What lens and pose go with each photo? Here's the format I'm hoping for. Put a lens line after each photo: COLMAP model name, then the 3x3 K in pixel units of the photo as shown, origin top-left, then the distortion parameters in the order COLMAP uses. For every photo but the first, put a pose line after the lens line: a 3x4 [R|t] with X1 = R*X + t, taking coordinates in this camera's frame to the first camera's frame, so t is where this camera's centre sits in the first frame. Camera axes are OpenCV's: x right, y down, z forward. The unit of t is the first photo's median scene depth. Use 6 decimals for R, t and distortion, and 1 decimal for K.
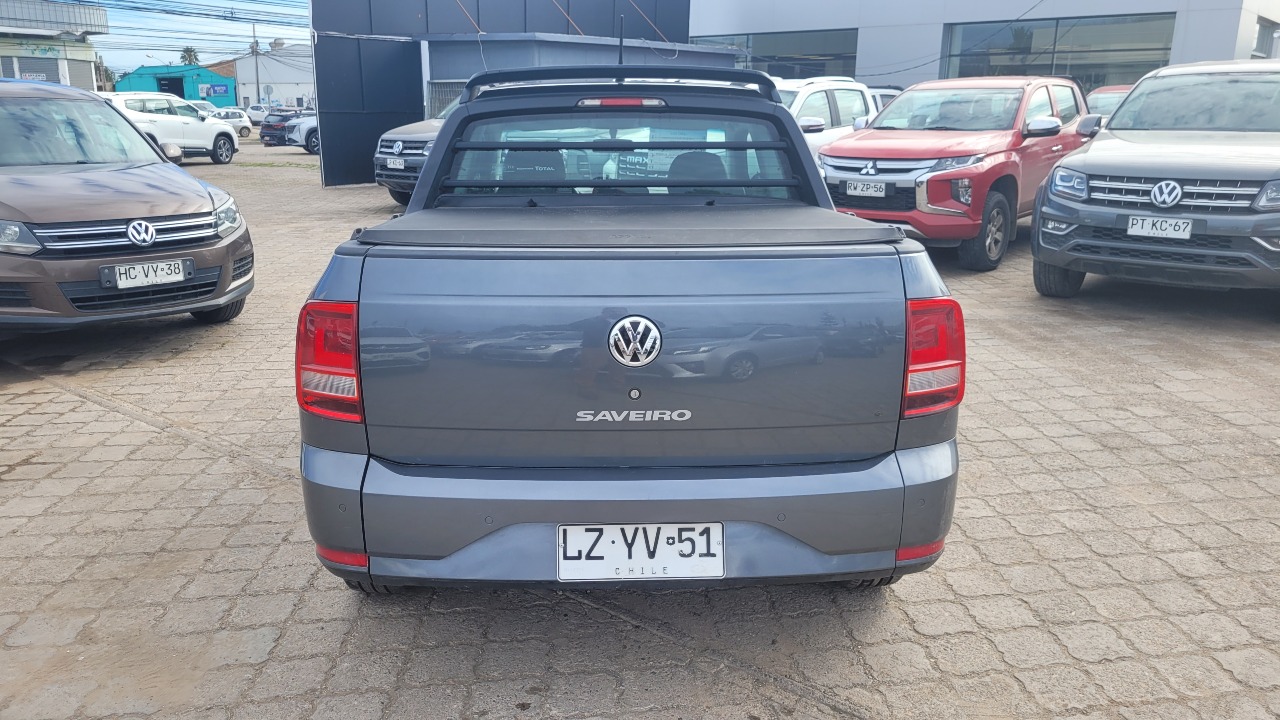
lens RADIAL K [[978.5, 0, 627.6], [0, 978.5, 367.8], [0, 0, 1]] dist [0.026734, -0.009953]
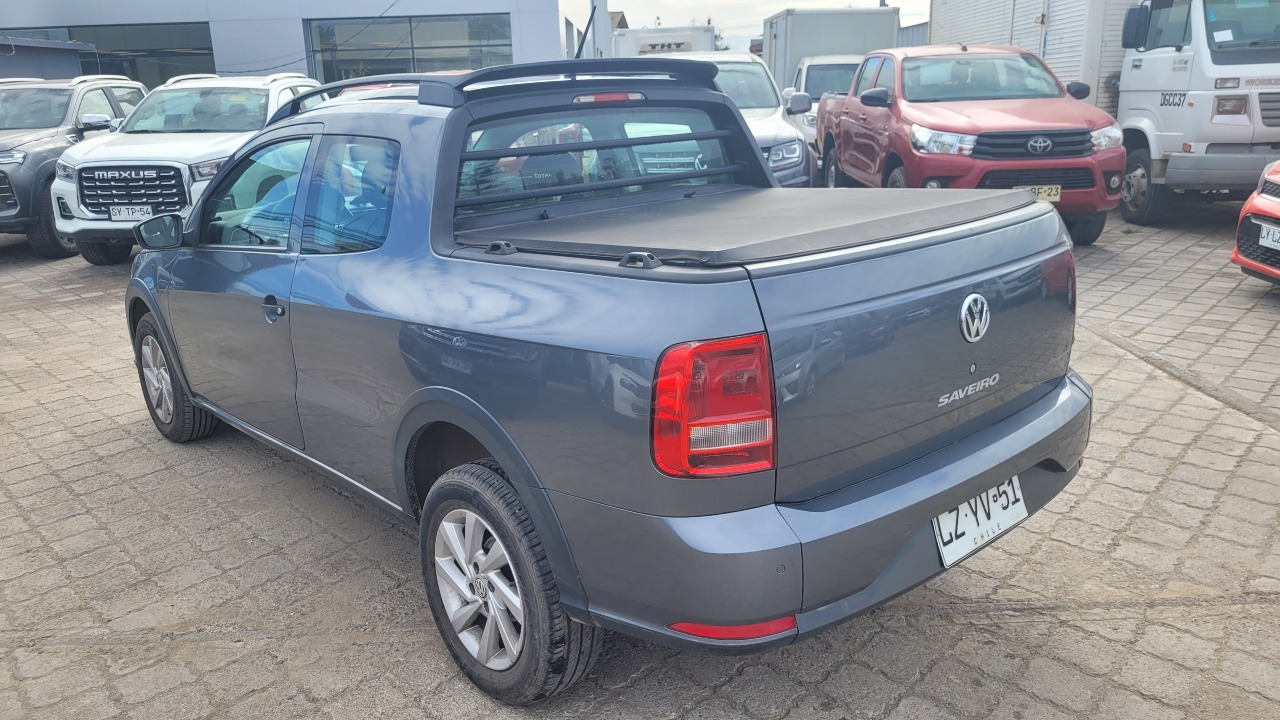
lens RADIAL K [[978.5, 0, 634.1], [0, 978.5, 351.5], [0, 0, 1]] dist [0.026734, -0.009953]
pose [[0.771388, -0.195466, 0.605602, -0.604199], [0.202032, 0.977648, 0.058209, -0.083503], [-0.603444, 0.077449, 0.793636, 0.261080]]
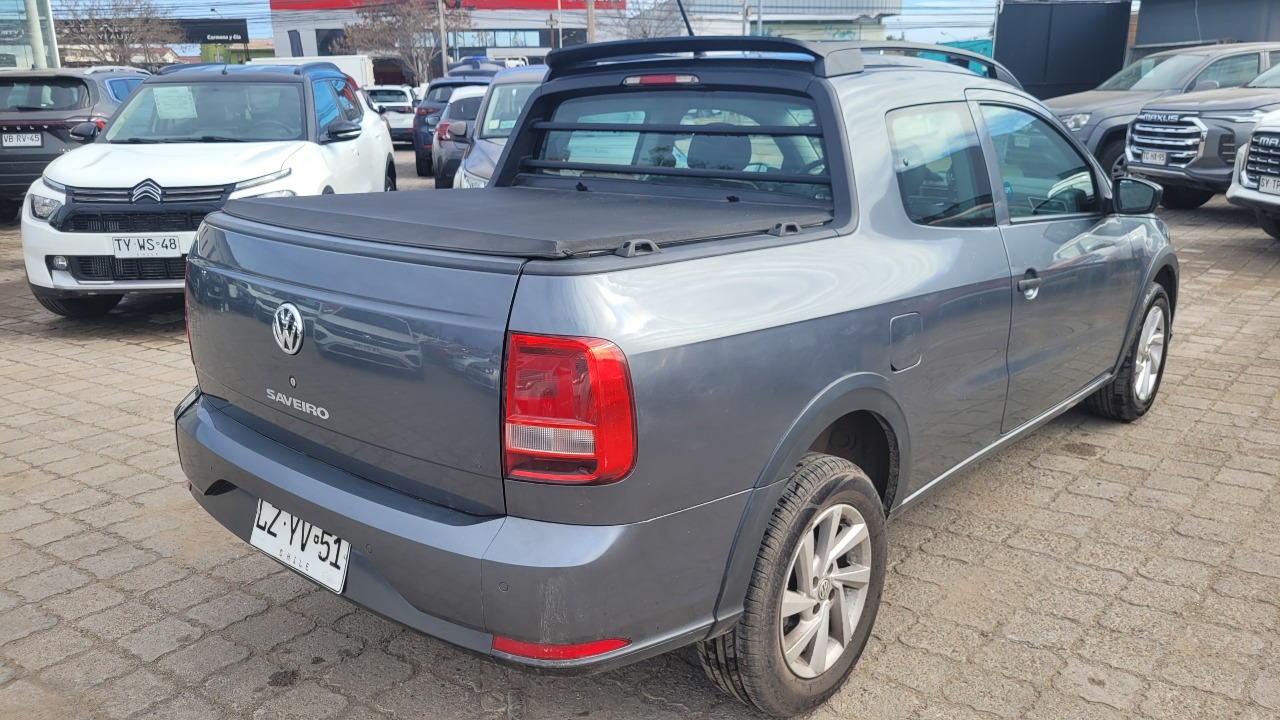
lens RADIAL K [[978.5, 0, 618.3], [0, 978.5, 360.2], [0, 0, 1]] dist [0.026734, -0.009953]
pose [[0.724421, 0.174366, -0.666941, 0.606496], [-0.162067, 0.983443, 0.081078, -0.086230], [0.670036, 0.049354, 0.740686, 0.326782]]
